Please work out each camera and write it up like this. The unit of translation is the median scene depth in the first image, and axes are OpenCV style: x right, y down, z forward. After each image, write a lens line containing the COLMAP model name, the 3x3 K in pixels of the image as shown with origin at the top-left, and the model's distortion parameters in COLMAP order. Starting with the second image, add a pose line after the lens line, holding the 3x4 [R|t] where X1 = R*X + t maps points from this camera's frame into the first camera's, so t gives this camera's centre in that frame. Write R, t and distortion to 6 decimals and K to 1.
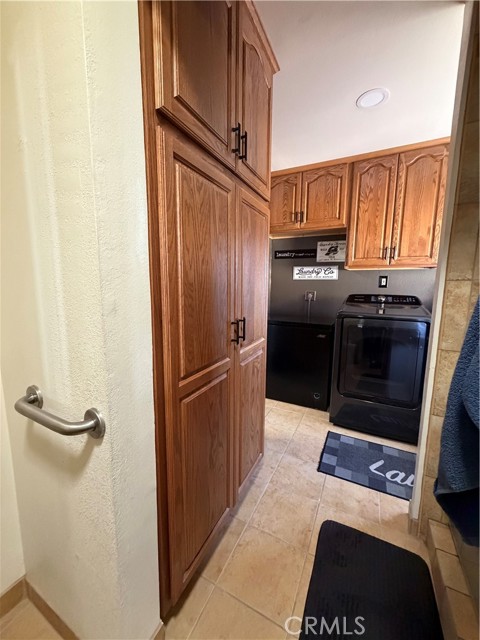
lens RADIAL K [[255.9, 0, 239.1], [0, 255.9, 318.8], [0, 0, 1]] dist [-0.002259, 0.000898]
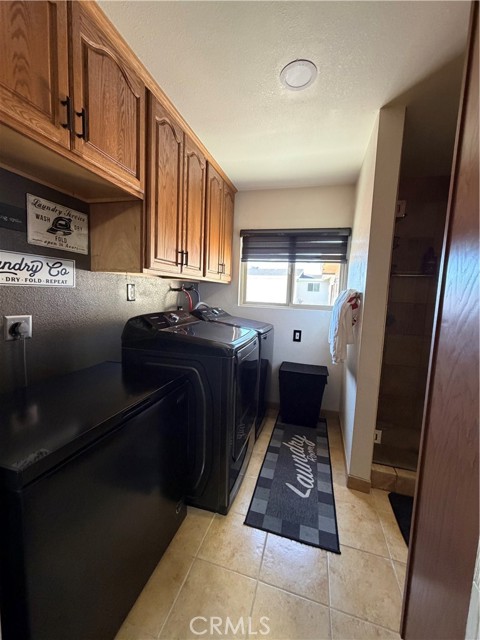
lens RADIAL K [[255.9, 0, 239.8], [0, 255.9, 317.4], [0, 0, 1]] dist [-0.002259, 0.000898]
pose [[-0.188806, -0.116259, 0.975108, -0.173828], [0.093173, 0.986367, 0.135642, -0.135171], [-0.977584, 0.116464, -0.175400, 0.785818]]
